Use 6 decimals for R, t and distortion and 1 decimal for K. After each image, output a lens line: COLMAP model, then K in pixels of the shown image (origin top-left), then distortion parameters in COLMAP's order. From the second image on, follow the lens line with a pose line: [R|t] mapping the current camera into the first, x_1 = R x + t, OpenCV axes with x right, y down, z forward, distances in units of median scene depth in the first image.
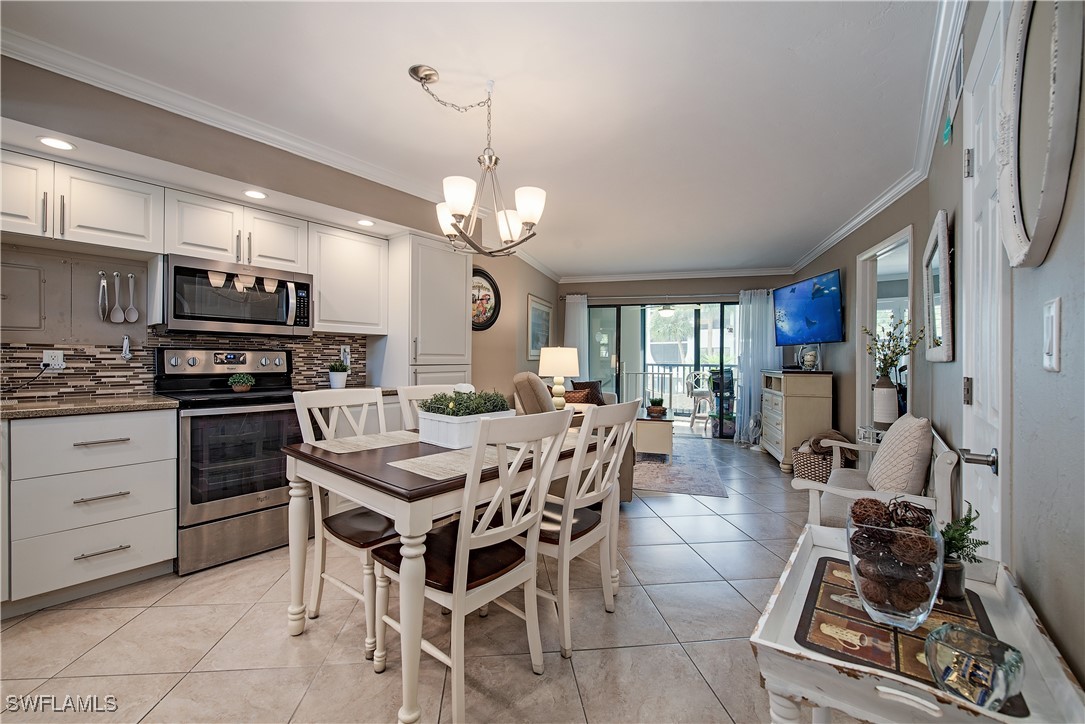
lens RADIAL K [[437.4, 0, 544.1], [0, 437.4, 359.5], [0, 0, 1]] dist [-0.011690, -0.000032]
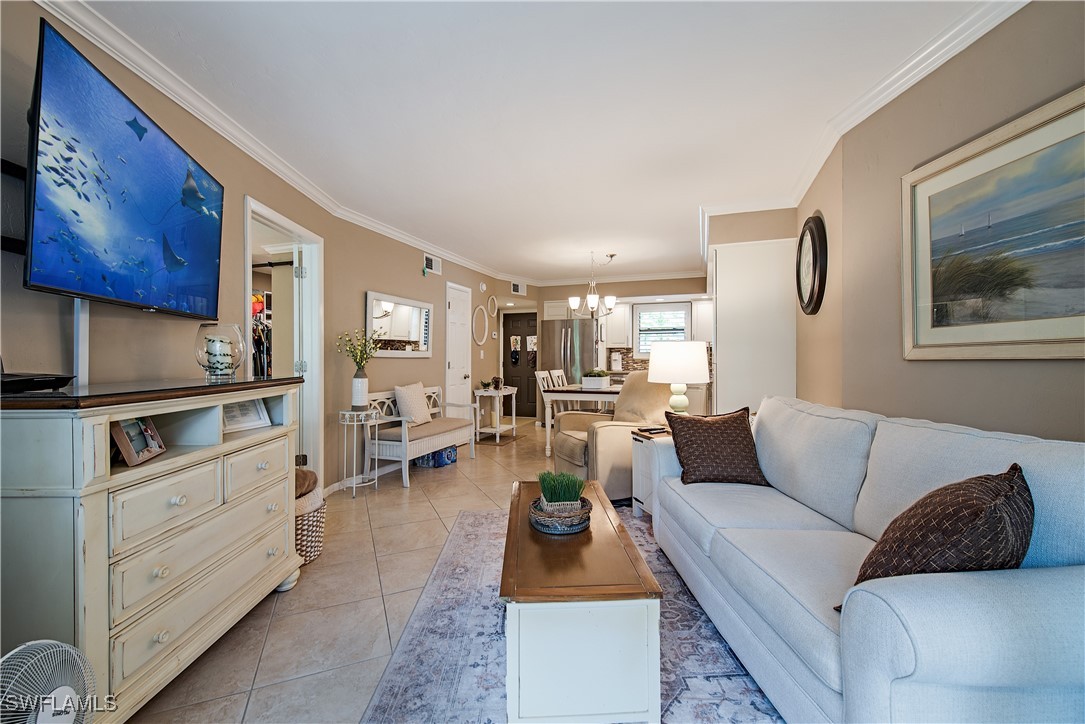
lens RADIAL K [[437.4, 0, 544.1], [0, 437.4, 359.5], [0, 0, 1]] dist [-0.011690, -0.000032]
pose [[-0.949554, -0.007086, -0.313524, 0.296856], [-0.007998, 0.999967, 0.001623, 0.001909], [0.313502, 0.004048, -0.949579, 1.037932]]
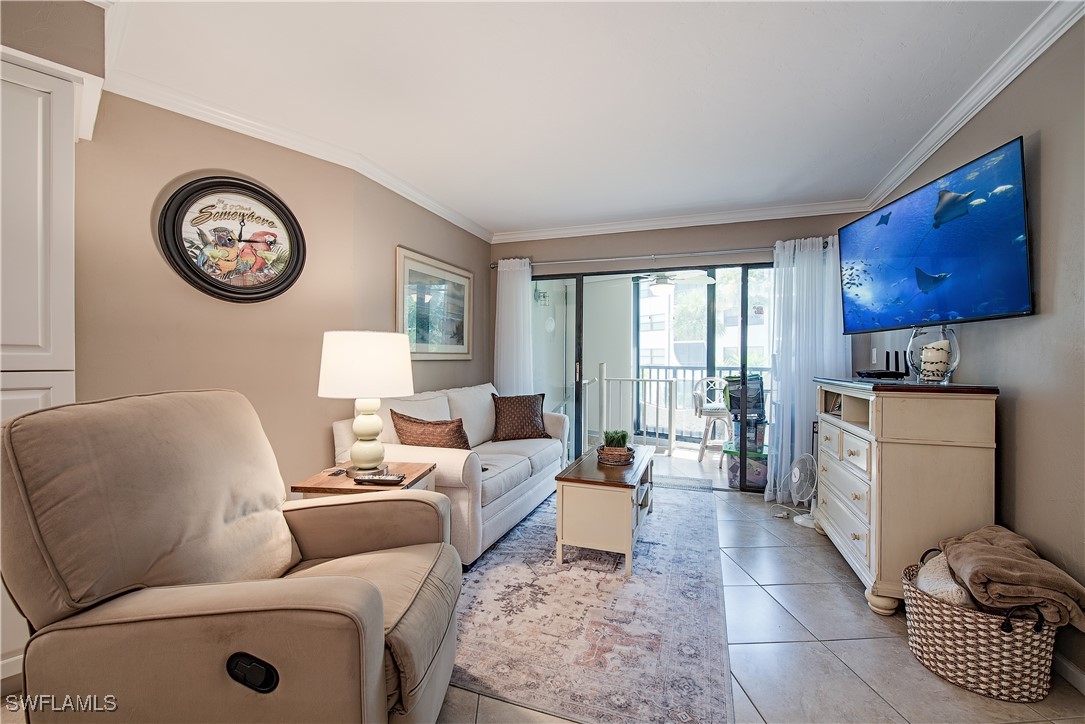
lens RADIAL K [[465.7, 0, 542.5], [0, 465.7, 362.0], [0, 0, 1]] dist [-0.001520, -0.000258]
pose [[0.999027, -0.001545, -0.044067, 0.156832], [0.001701, 0.999992, 0.003513, 0.000815], [0.044061, -0.003584, 0.999022, 0.344037]]
